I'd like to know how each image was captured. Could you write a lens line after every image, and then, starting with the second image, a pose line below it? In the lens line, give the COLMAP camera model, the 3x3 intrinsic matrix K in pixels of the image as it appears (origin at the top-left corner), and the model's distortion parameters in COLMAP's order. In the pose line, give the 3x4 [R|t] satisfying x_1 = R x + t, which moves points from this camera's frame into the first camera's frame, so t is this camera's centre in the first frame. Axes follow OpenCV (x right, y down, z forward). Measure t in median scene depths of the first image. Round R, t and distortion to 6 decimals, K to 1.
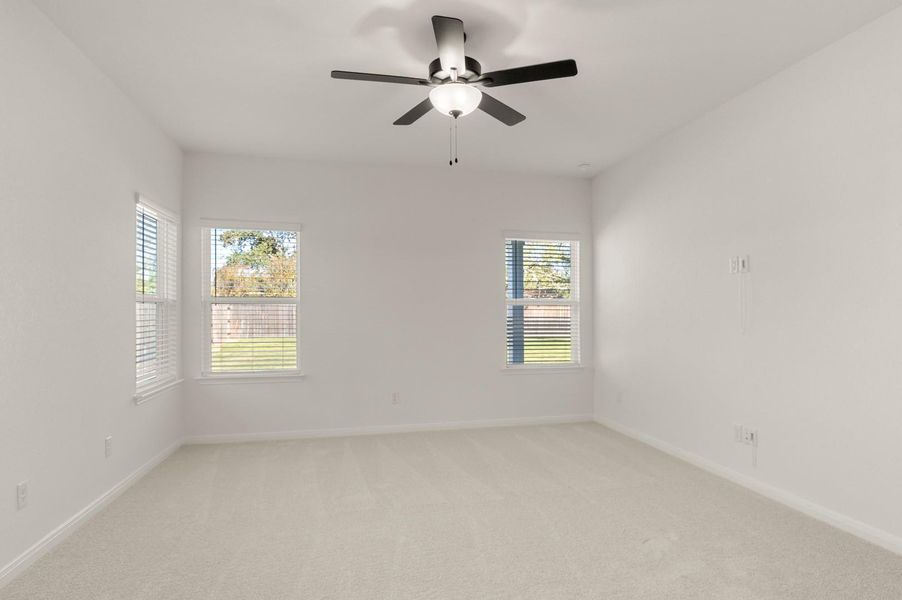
lens RADIAL K [[501.3, 0, 451.9], [0, 501.3, 315.2], [0, 0, 1]] dist [-0.004045, -0.001919]
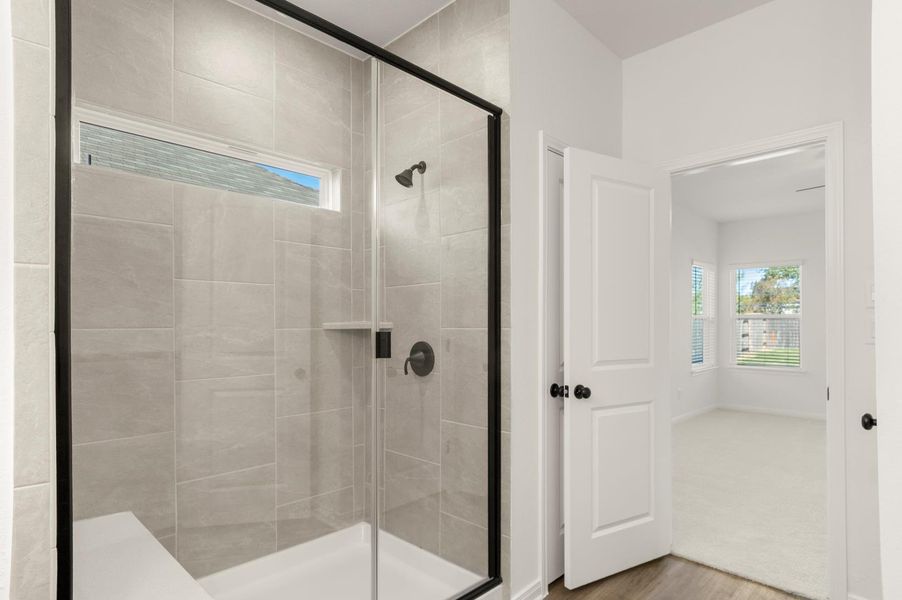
lens RADIAL K [[501.3, 0, 451.9], [0, 501.3, 315.2], [0, 0, 1]] dist [-0.004045, -0.001919]
pose [[0.549621, -0.010716, -0.835346, 0.332369], [-0.007435, 0.999815, -0.017718, -0.004588], [0.835381, 0.015949, 0.549440, -0.592704]]
